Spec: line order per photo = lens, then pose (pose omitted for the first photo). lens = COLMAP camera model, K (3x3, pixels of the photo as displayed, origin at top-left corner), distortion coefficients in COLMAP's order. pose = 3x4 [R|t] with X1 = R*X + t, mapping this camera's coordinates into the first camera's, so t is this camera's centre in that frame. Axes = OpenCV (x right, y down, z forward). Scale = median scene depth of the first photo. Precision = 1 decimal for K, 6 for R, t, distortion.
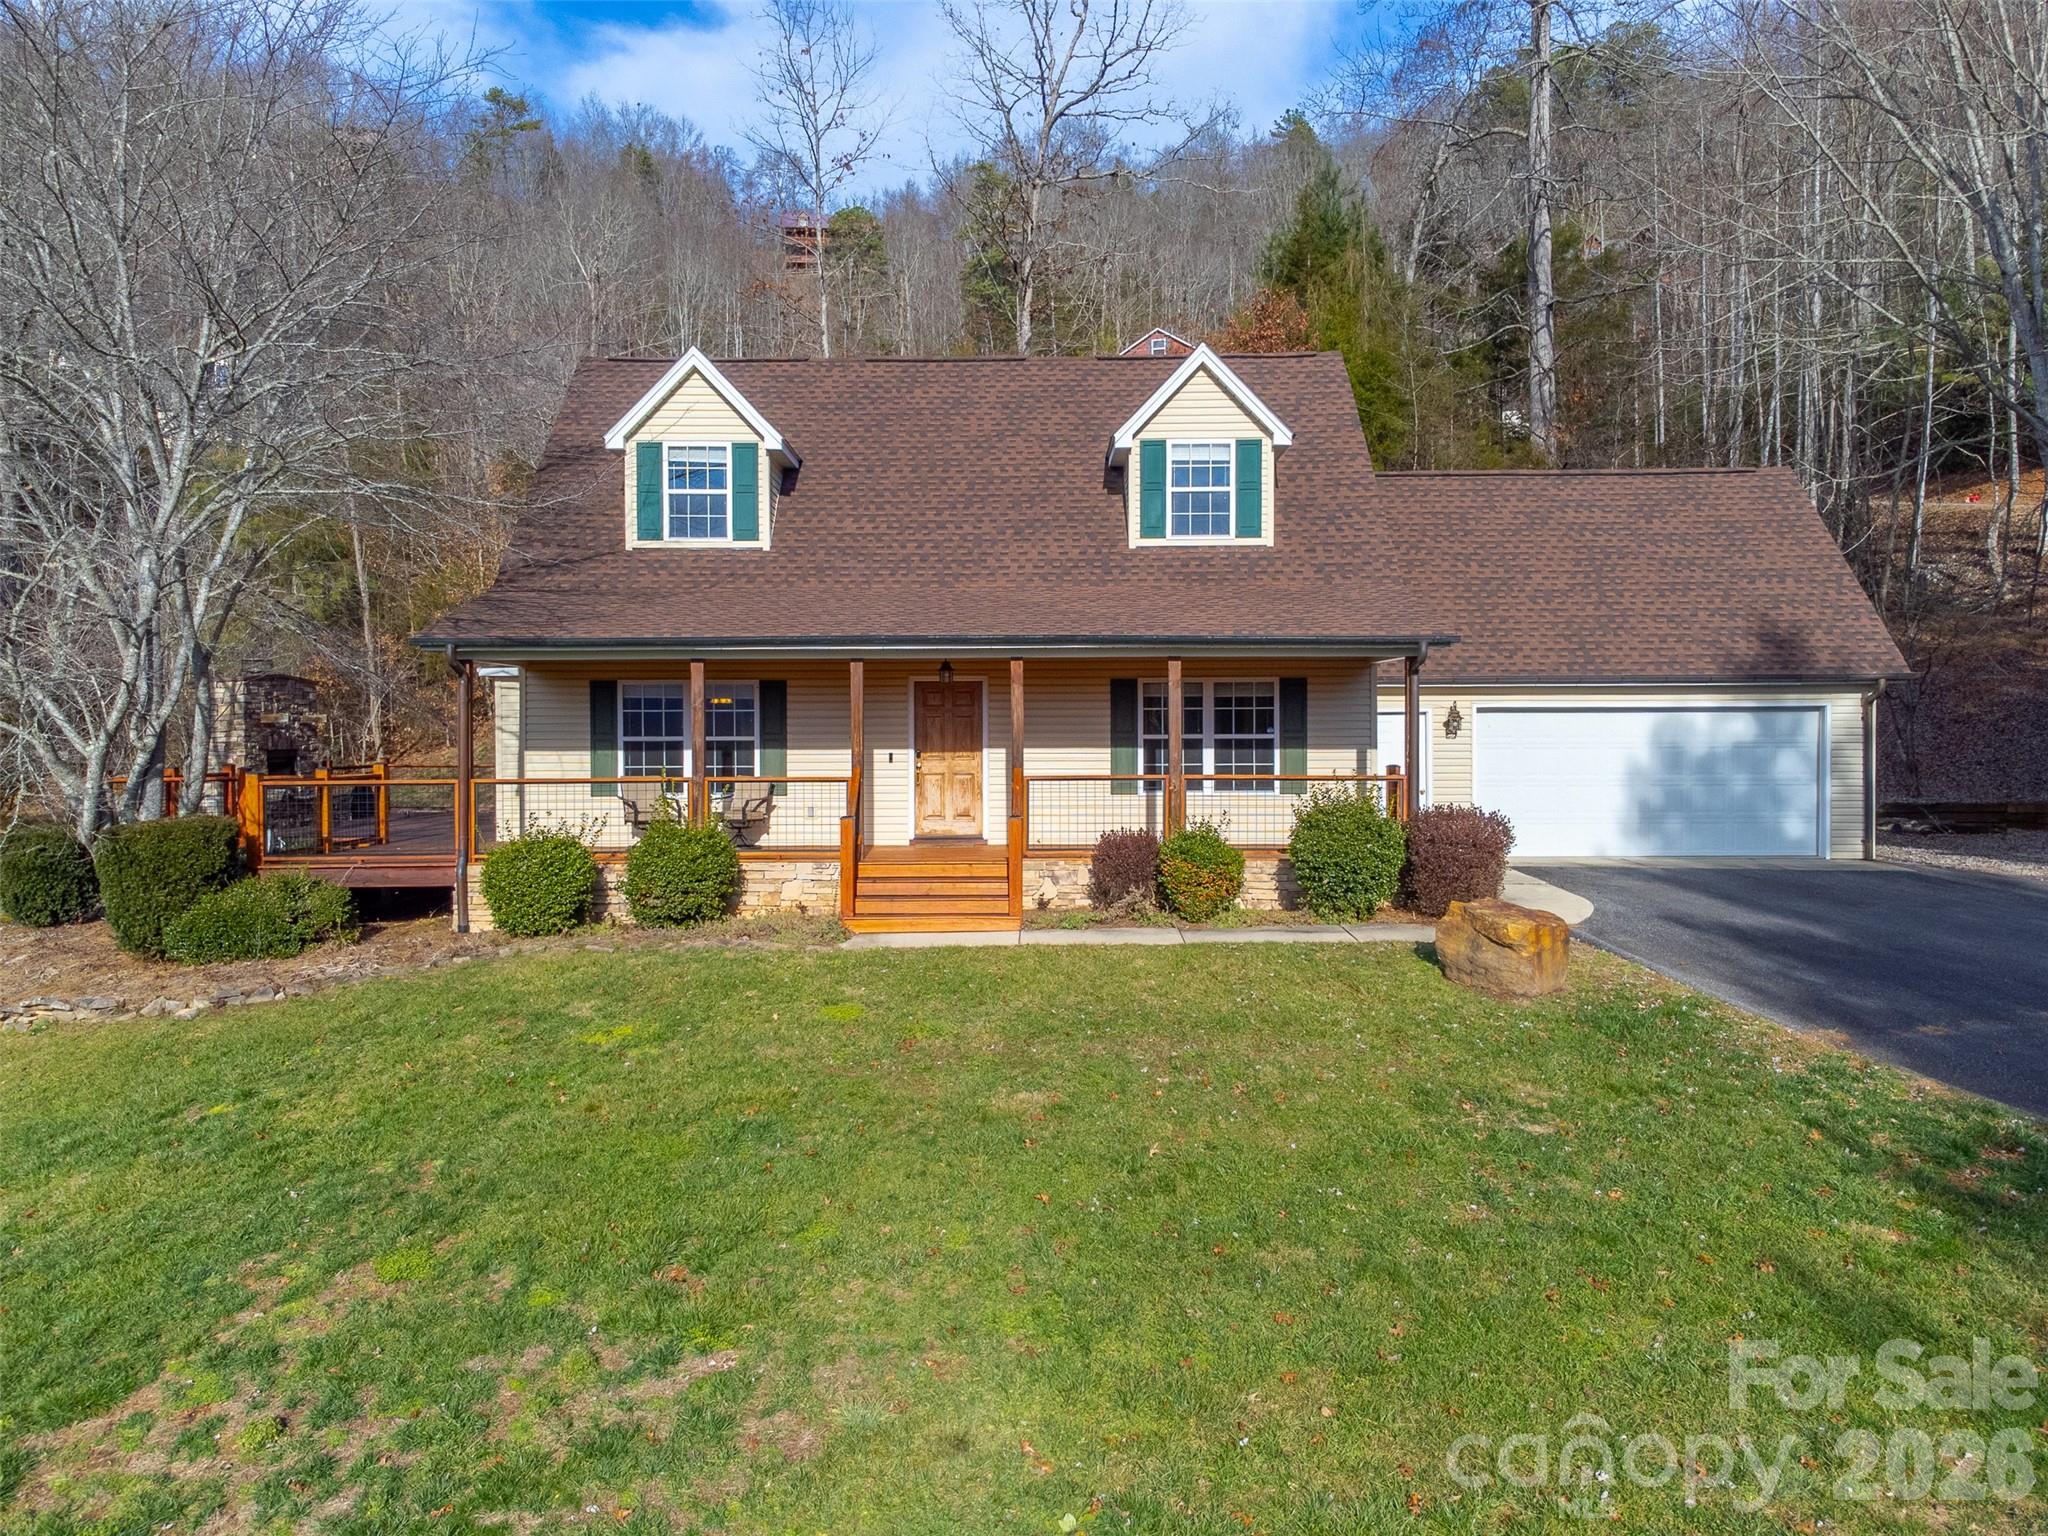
lens RADIAL K [[1441.1, 0, 971.8], [0, 1441.1, 760.7], [0, 0, 1]] dist [0.034237, -0.064222]
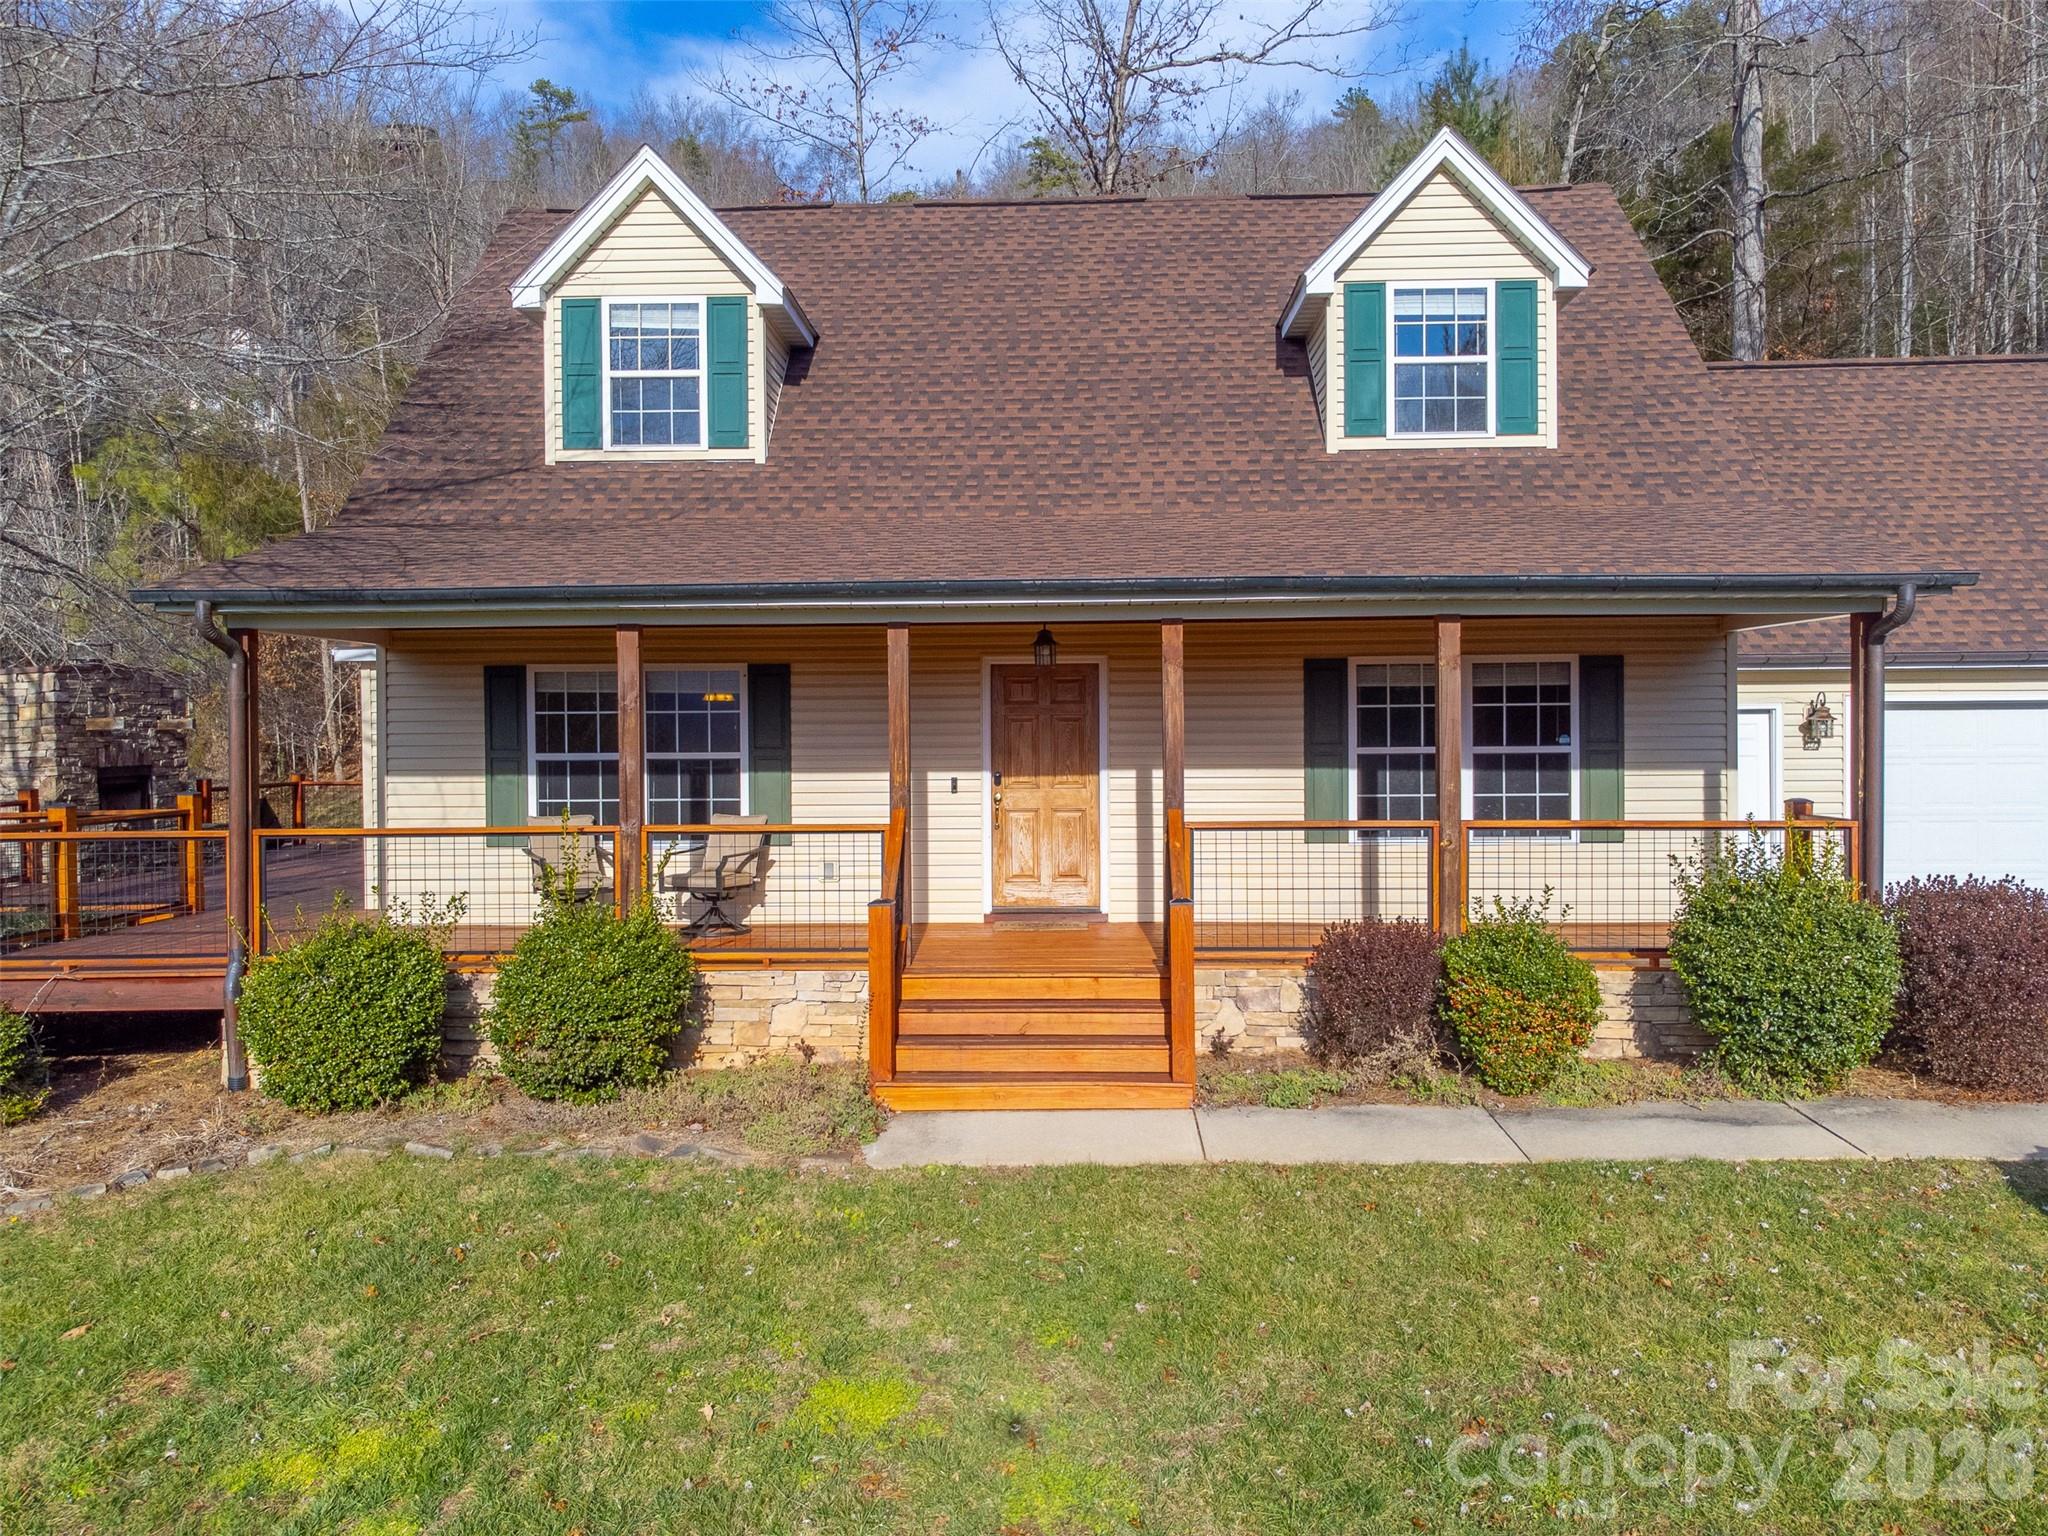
lens RADIAL K [[1441.1, 0, 971.8], [0, 1441.1, 760.7], [0, 0, 1]] dist [0.034237, -0.064222]
pose [[0.999333, -0.002944, -0.036412, -0.025268], [0.003024, 0.999993, 0.002129, -0.014081], [0.036405, -0.002238, 0.999335, 0.365788]]
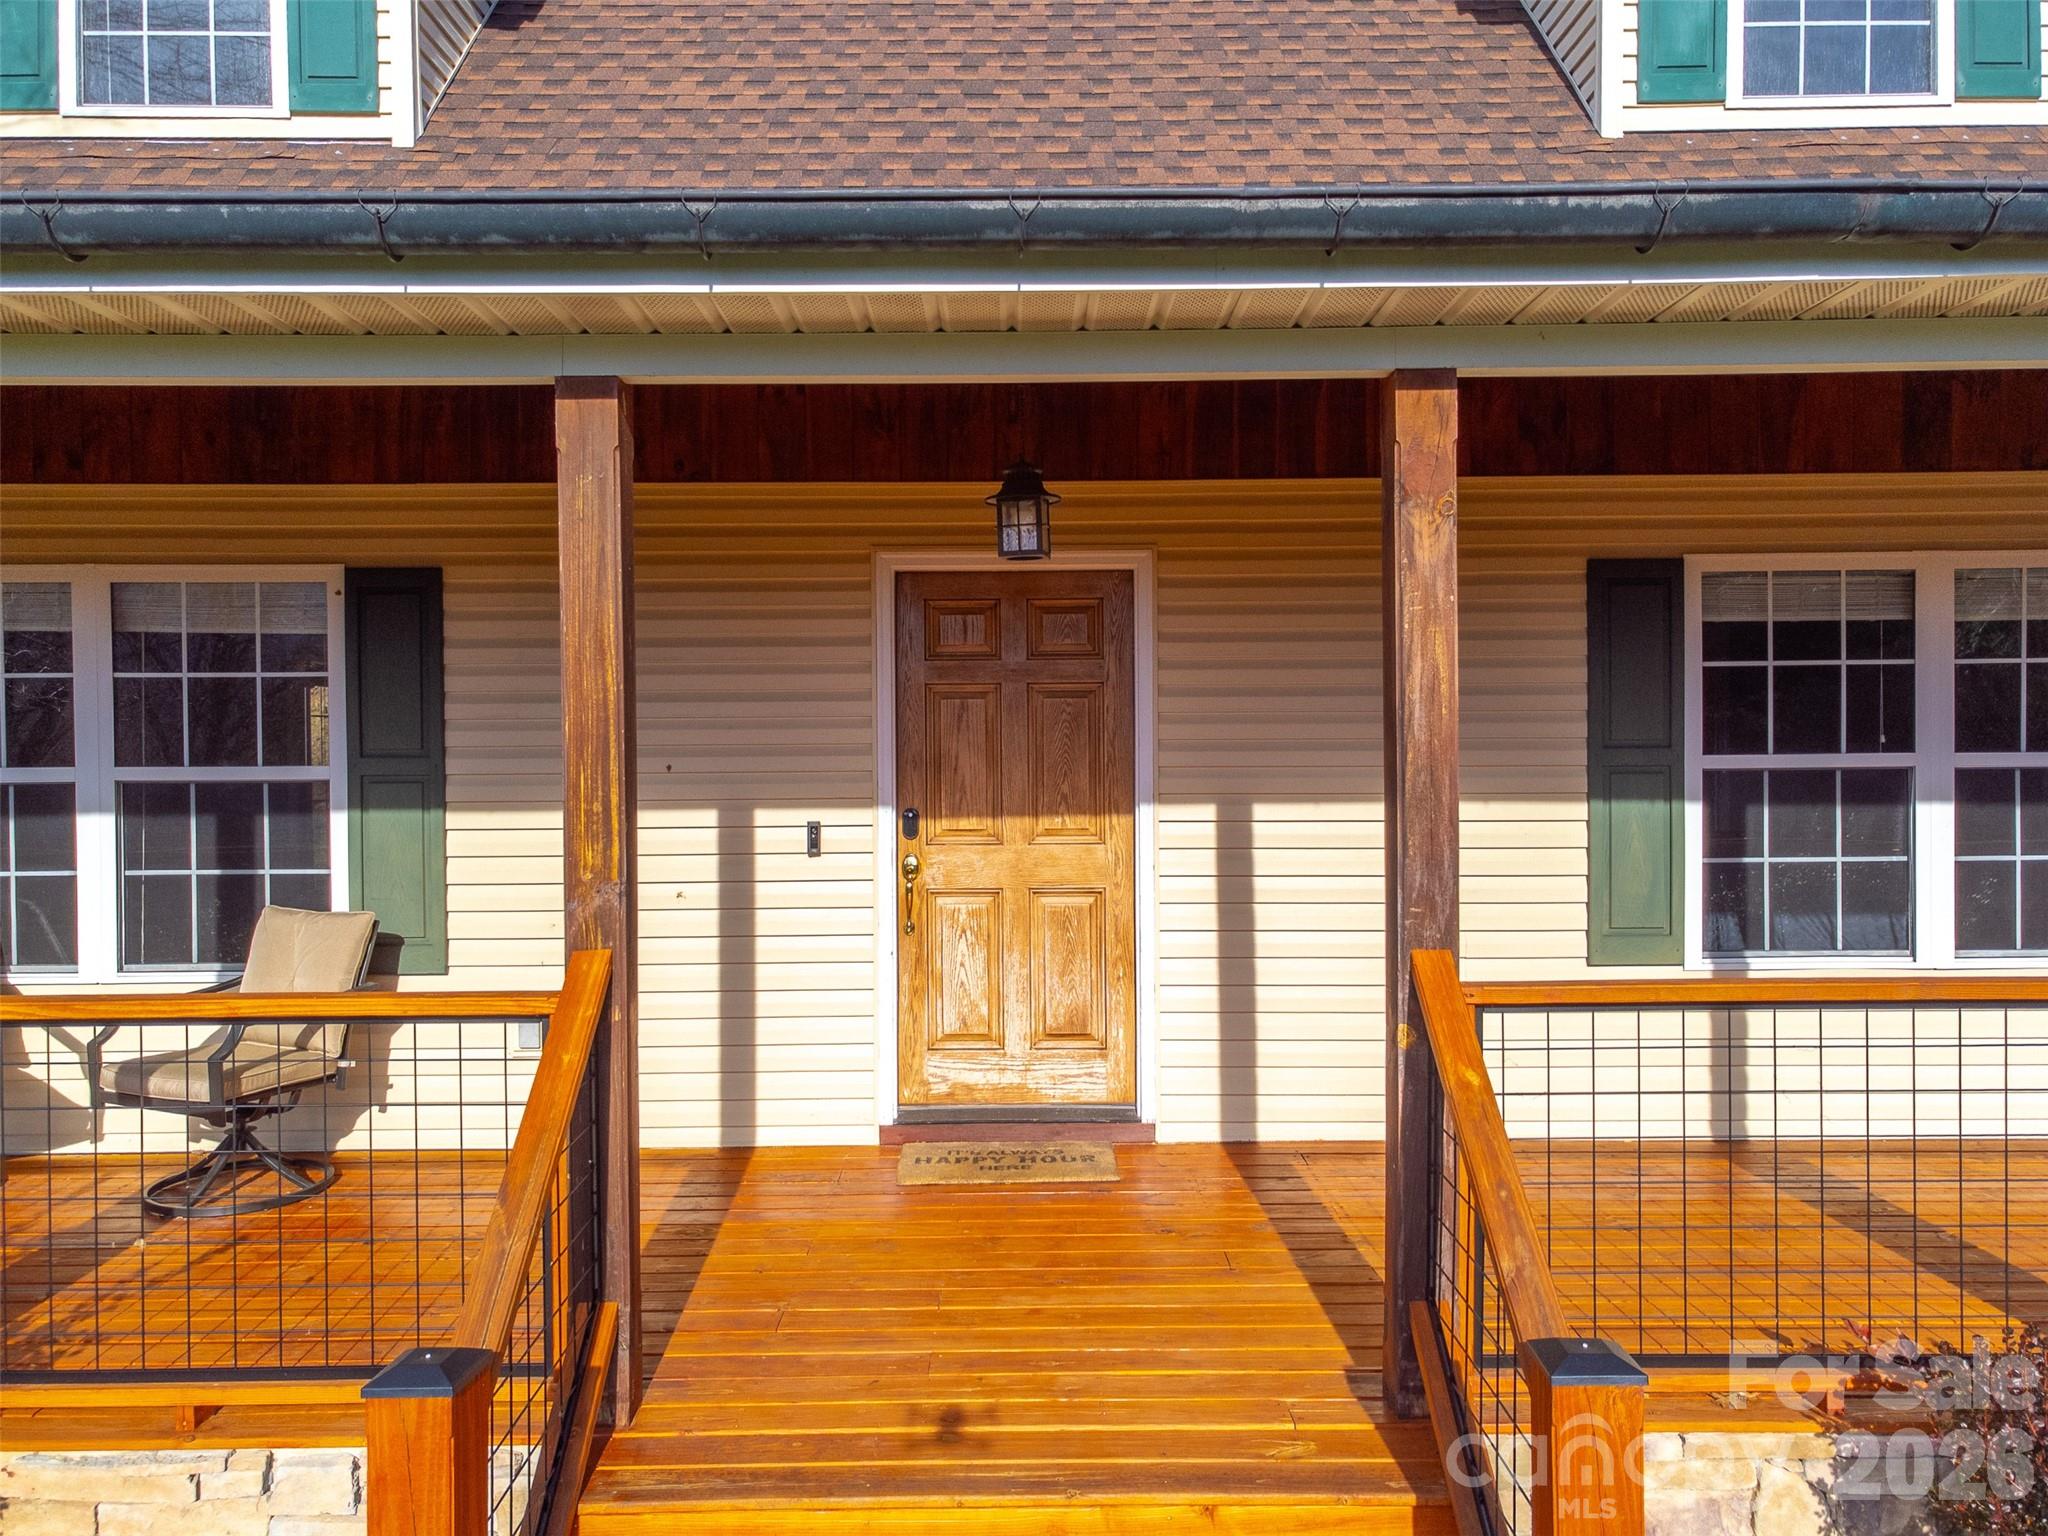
lens RADIAL K [[1441.1, 0, 971.8], [0, 1441.1, 760.7], [0, 0, 1]] dist [0.034237, -0.064222]
pose [[0.999959, -0.003665, 0.008222, -0.027122], [0.003644, 0.999990, 0.002505, -0.018042], [-0.008231, -0.002475, 0.999963, 0.712992]]
